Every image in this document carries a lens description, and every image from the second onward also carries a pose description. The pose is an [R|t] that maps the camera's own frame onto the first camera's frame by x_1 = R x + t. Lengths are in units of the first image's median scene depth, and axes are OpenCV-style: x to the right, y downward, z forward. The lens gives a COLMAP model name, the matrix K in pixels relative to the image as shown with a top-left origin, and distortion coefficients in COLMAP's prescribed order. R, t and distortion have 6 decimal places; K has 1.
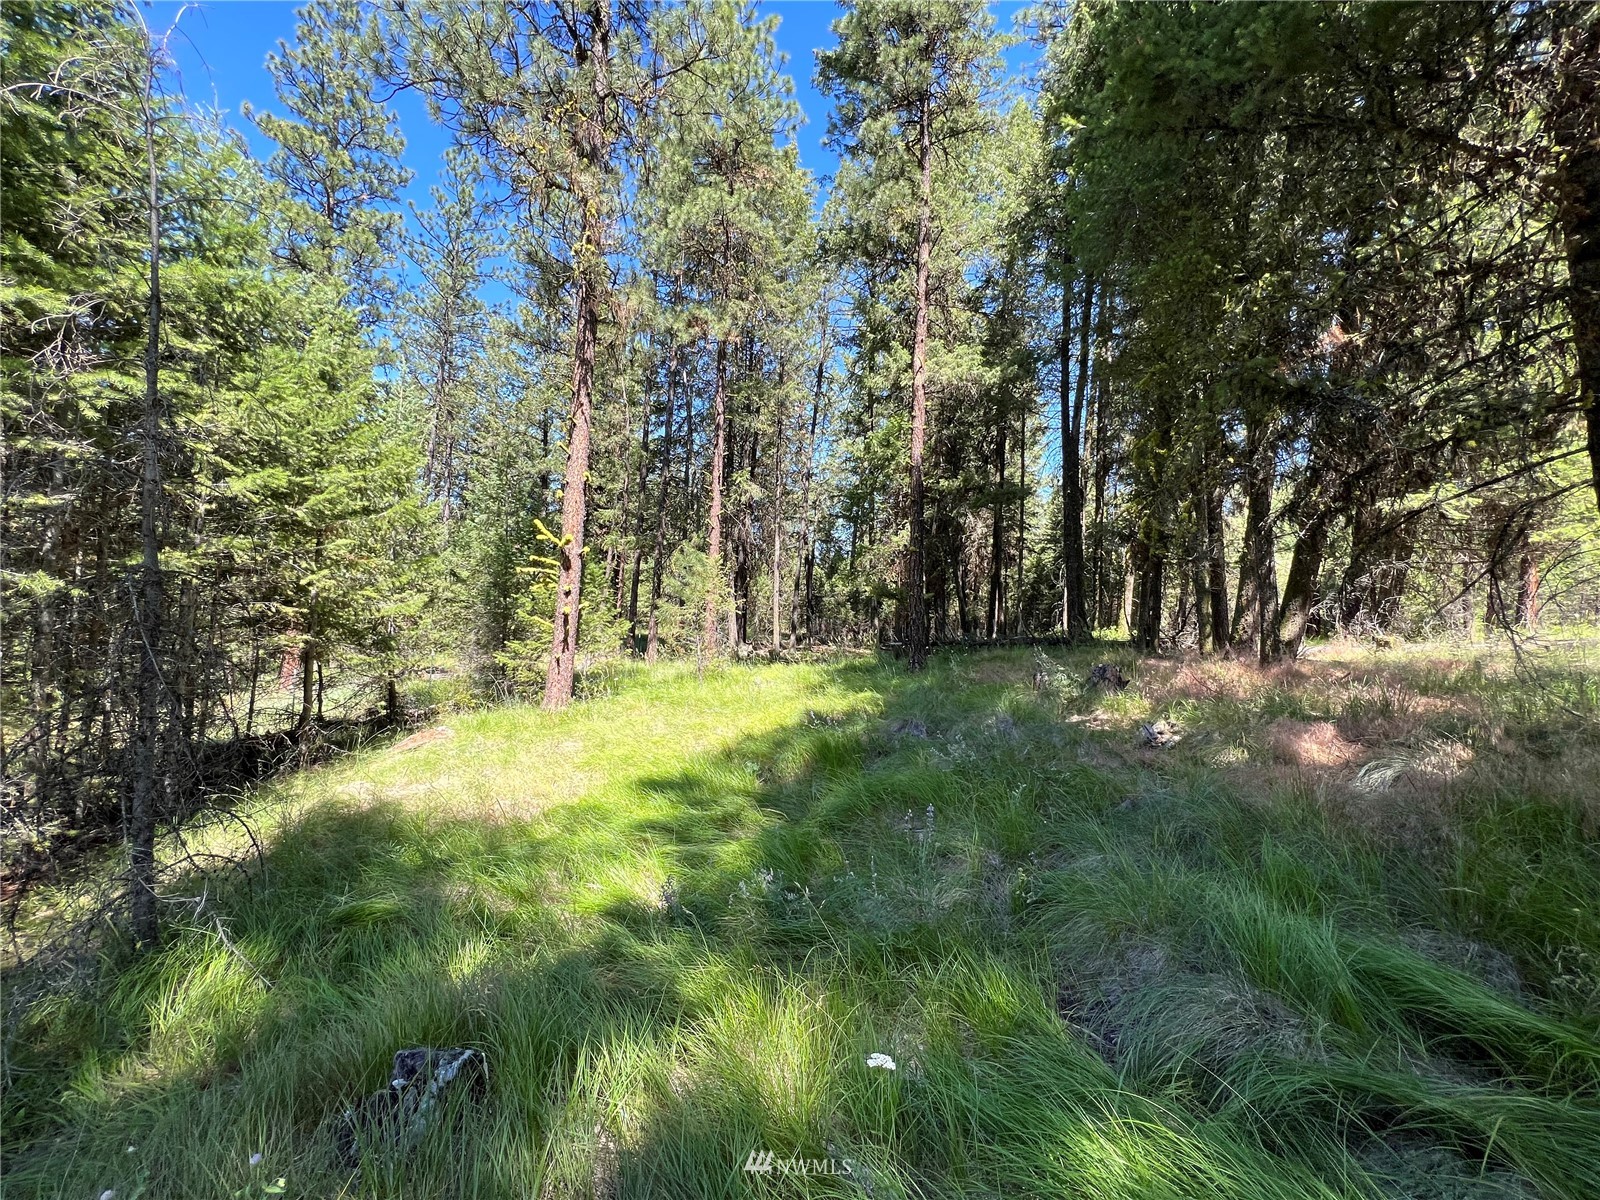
lens RADIAL K [[640.2, 0, 798.8], [0, 640.2, 600.2], [0, 0, 1]] dist [0.002020, 0.000202]
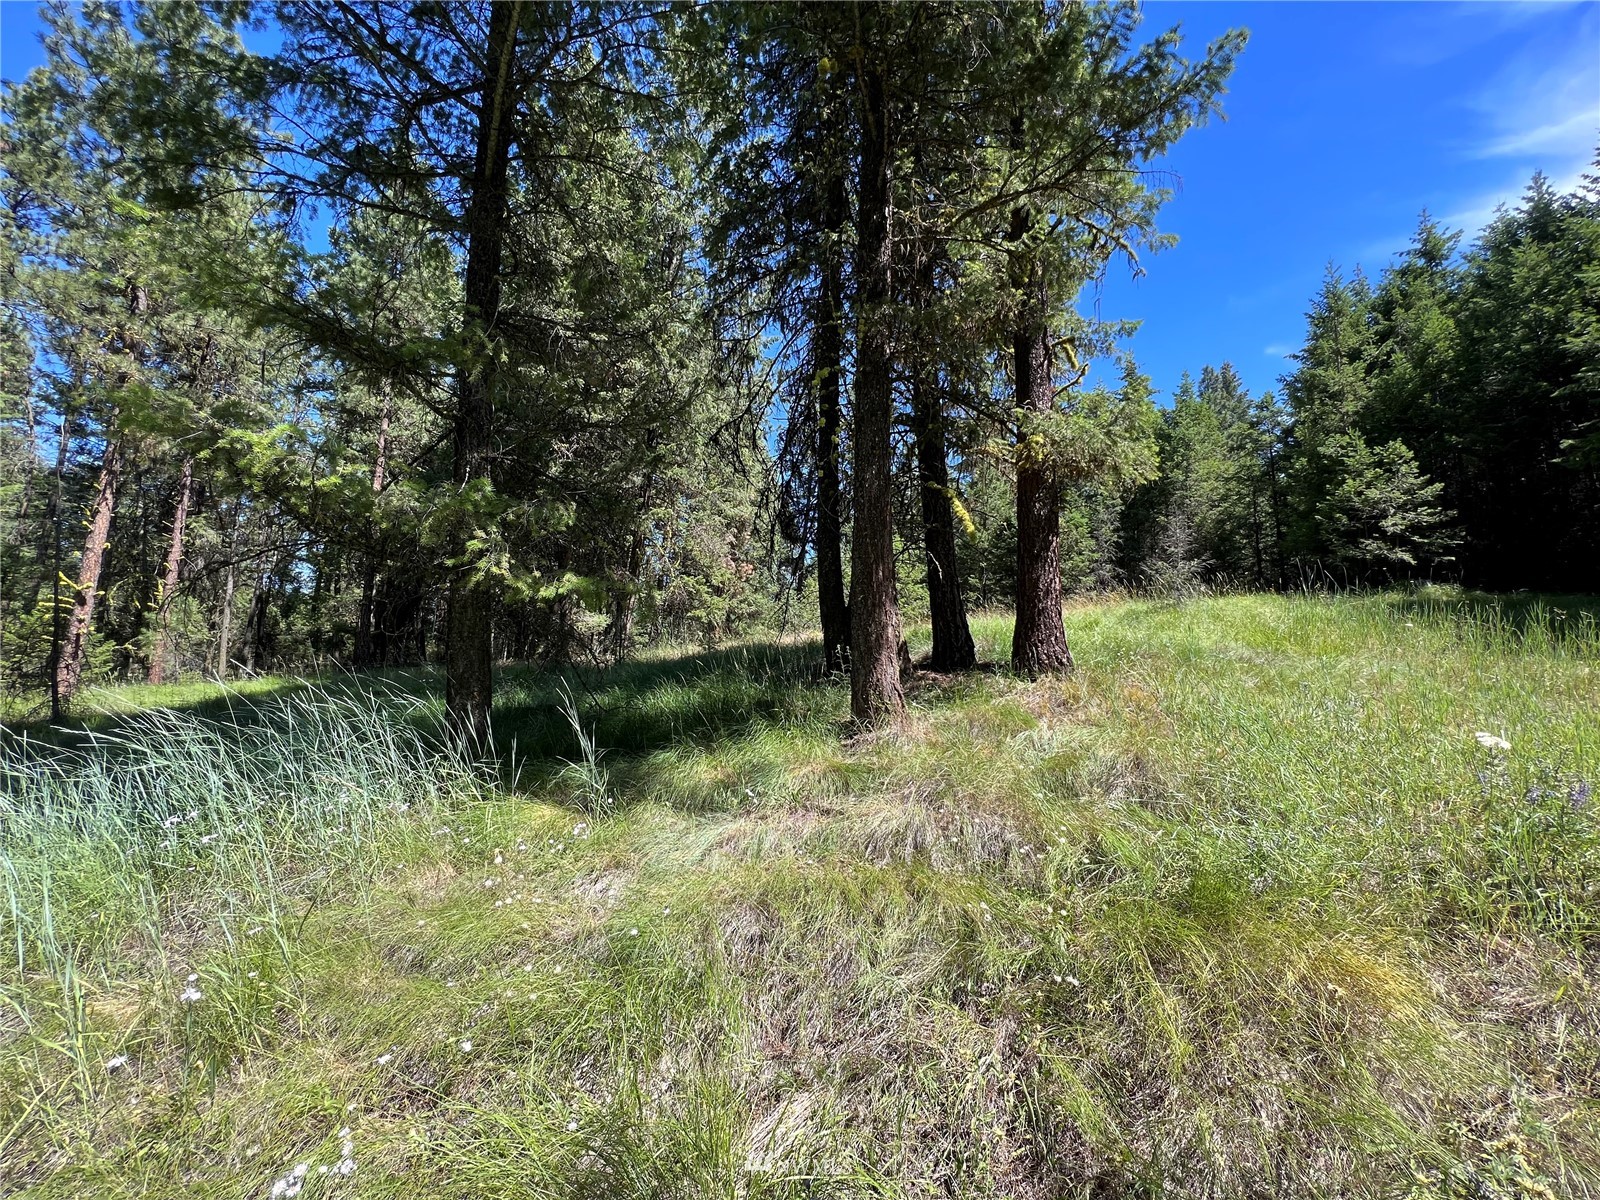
lens RADIAL K [[640.2, 0, 798.8], [0, 640.2, 600.2], [0, 0, 1]] dist [0.002020, 0.000202]
pose [[0.742566, 0.056330, 0.667400, -0.049141], [-0.008265, 0.997152, -0.074966, 0.016358], [-0.669722, 0.050152, 0.740916, -0.516305]]
